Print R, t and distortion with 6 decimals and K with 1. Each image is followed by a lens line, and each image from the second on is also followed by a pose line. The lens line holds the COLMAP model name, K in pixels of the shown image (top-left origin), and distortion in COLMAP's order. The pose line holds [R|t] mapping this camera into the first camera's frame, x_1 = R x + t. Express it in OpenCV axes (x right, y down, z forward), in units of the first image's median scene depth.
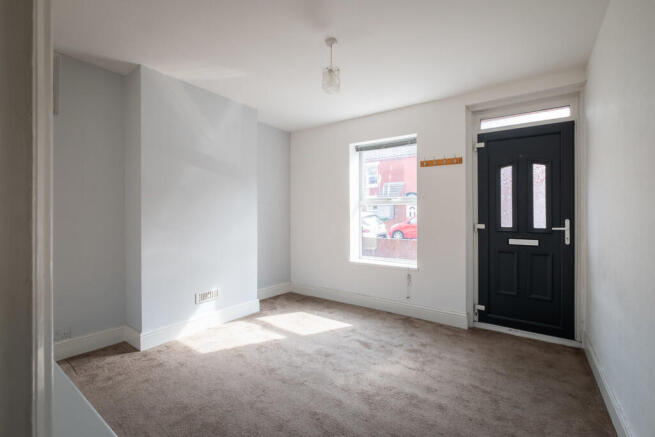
lens RADIAL K [[285.7, 0, 326.3], [0, 285.7, 215.9], [0, 0, 1]] dist [0.000079, -0.000268]
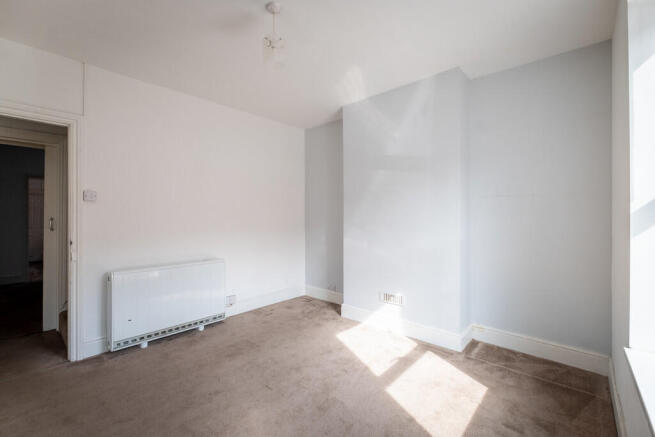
lens RADIAL K [[285.7, 0, 326.1], [0, 285.7, 219.0], [0, 0, 1]] dist [0.000079, -0.000268]
pose [[-0.104352, 0.007197, -0.994514, 0.583284], [0.003883, 0.999969, 0.006829, -0.002541], [0.994533, -0.003149, -0.104377, 0.869294]]
